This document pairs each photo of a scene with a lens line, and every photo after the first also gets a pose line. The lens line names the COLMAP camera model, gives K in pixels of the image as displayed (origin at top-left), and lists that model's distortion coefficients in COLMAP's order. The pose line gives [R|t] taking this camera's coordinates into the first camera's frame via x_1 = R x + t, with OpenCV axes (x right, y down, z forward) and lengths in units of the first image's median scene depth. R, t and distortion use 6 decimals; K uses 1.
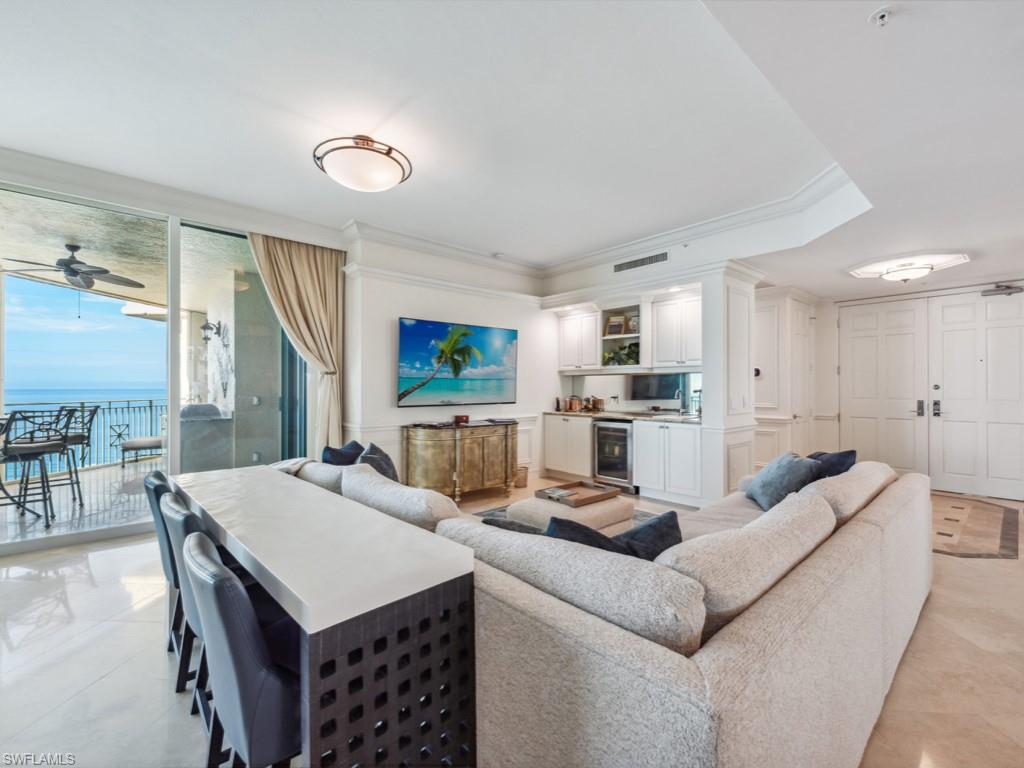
lens RADIAL K [[453.5, 0, 507.7], [0, 453.5, 386.4], [0, 0, 1]] dist [-0.001351, -0.000686]
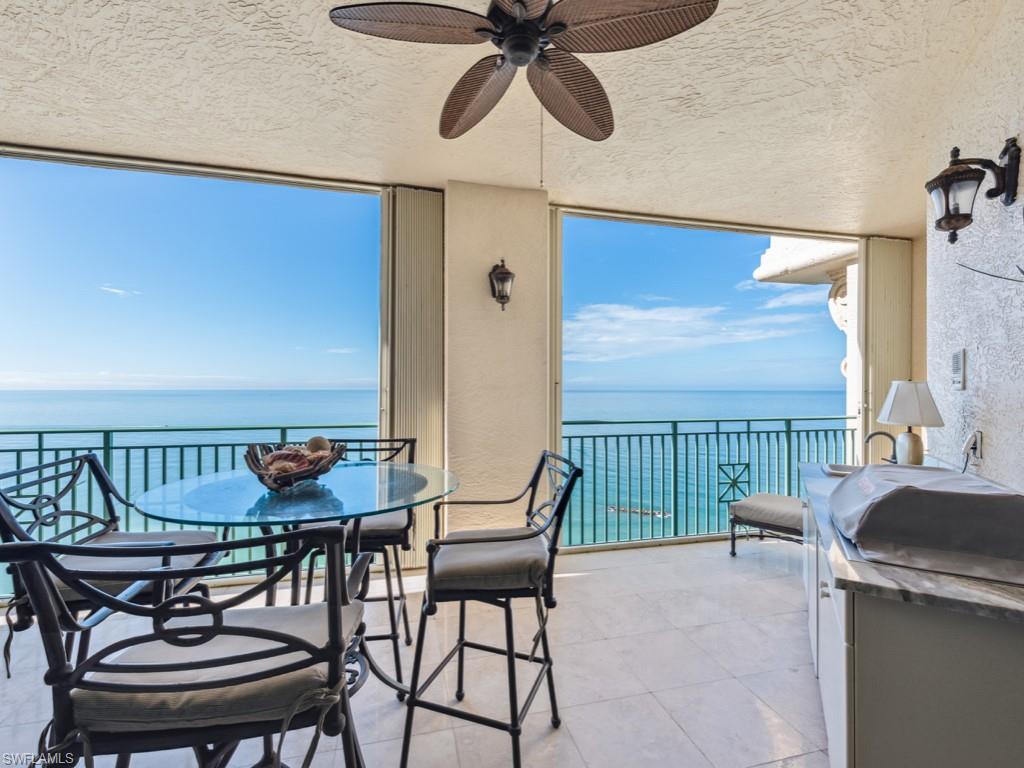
lens RADIAL K [[453.5, 0, 507.7], [0, 453.5, 386.4], [0, 0, 1]] dist [-0.001351, -0.000686]
pose [[0.308836, -0.003691, -0.951108, -0.418135], [0.007210, 0.999973, -0.001540, -0.009115], [0.951088, -0.006382, 0.308854, 0.567645]]
